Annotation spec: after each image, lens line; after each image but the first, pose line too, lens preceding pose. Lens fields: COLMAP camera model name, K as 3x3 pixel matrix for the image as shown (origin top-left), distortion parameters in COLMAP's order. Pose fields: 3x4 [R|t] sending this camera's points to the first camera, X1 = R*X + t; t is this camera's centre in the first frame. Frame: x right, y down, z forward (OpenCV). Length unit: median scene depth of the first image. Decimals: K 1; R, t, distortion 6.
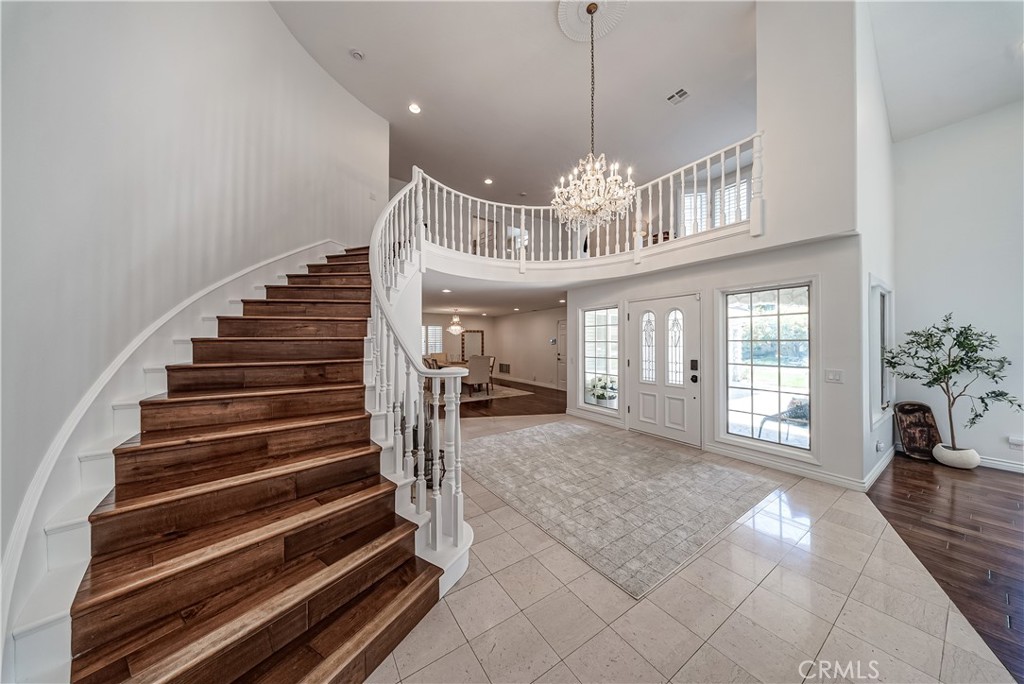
lens RADIAL K [[309.1, 0, 507.6], [0, 309.1, 342.6], [0, 0, 1]] dist [-0.001881, -0.000485]
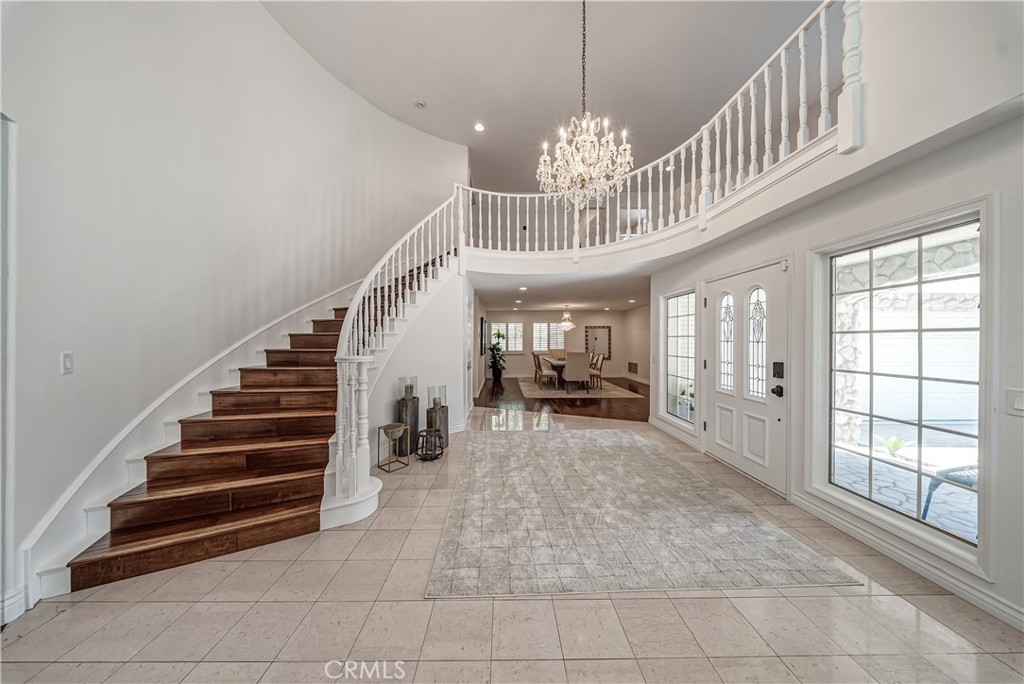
lens RADIAL K [[309.1, 0, 508.2], [0, 309.1, 342.7], [0, 0, 1]] dist [-0.001881, -0.000485]
pose [[0.844446, 0.006011, -0.535607, 0.451766], [-0.001551, 0.999960, 0.008776, 0.009043], [0.535639, -0.006580, 0.844422, 0.128495]]
